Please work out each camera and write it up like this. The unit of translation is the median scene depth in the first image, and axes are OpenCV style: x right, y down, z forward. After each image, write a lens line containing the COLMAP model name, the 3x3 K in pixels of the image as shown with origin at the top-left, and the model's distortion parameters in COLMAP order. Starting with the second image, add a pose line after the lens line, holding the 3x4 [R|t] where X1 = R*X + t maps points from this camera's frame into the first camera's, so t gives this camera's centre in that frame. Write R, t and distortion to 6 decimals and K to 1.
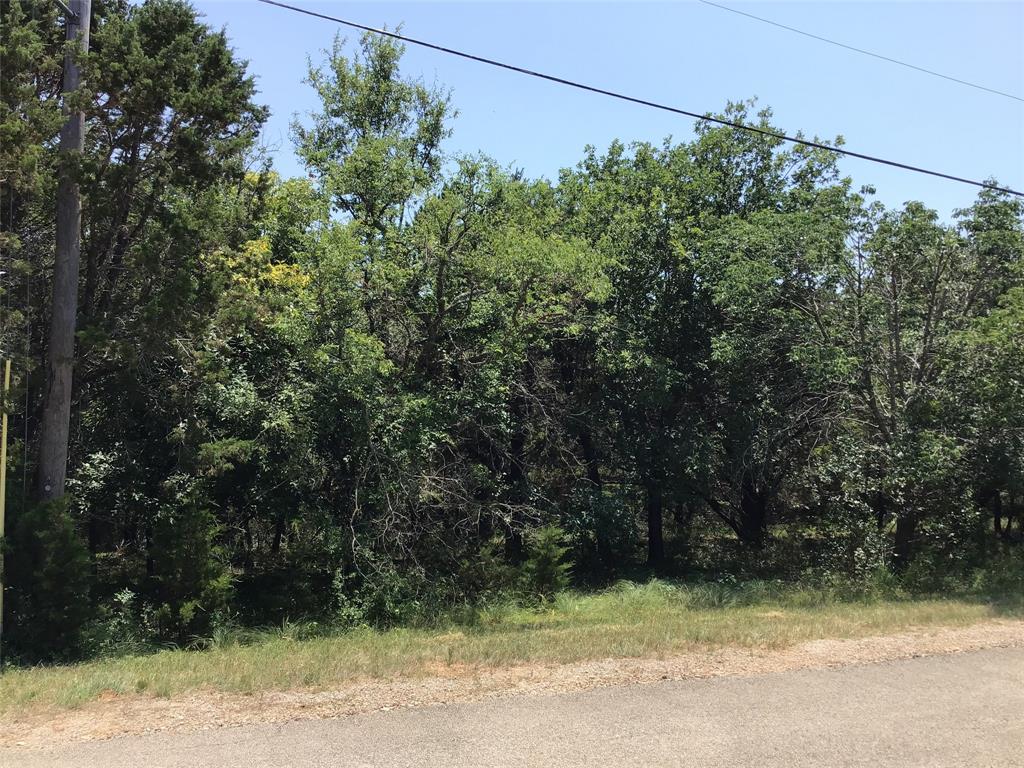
lens RADIAL K [[882.0, 0, 512.0], [0, 882.0, 384.0], [0, 0, 1]] dist [0.015423, 0.001719]
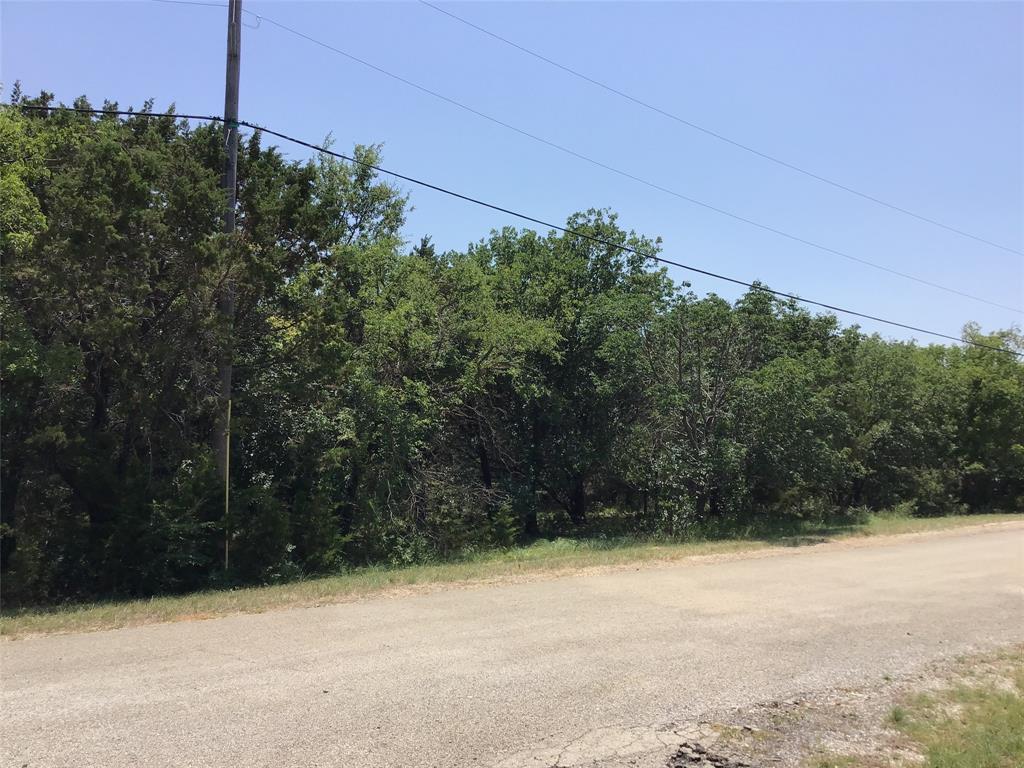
lens RADIAL K [[931.8, 0, 512.0], [0, 931.8, 384.0], [0, 0, 1]] dist [0.118581, -0.211551]
pose [[0.952837, 0.014220, 0.303148, -0.374914], [-0.015769, 0.999872, 0.002663, -0.042306], [-0.303071, -0.007318, 0.952940, -0.462749]]
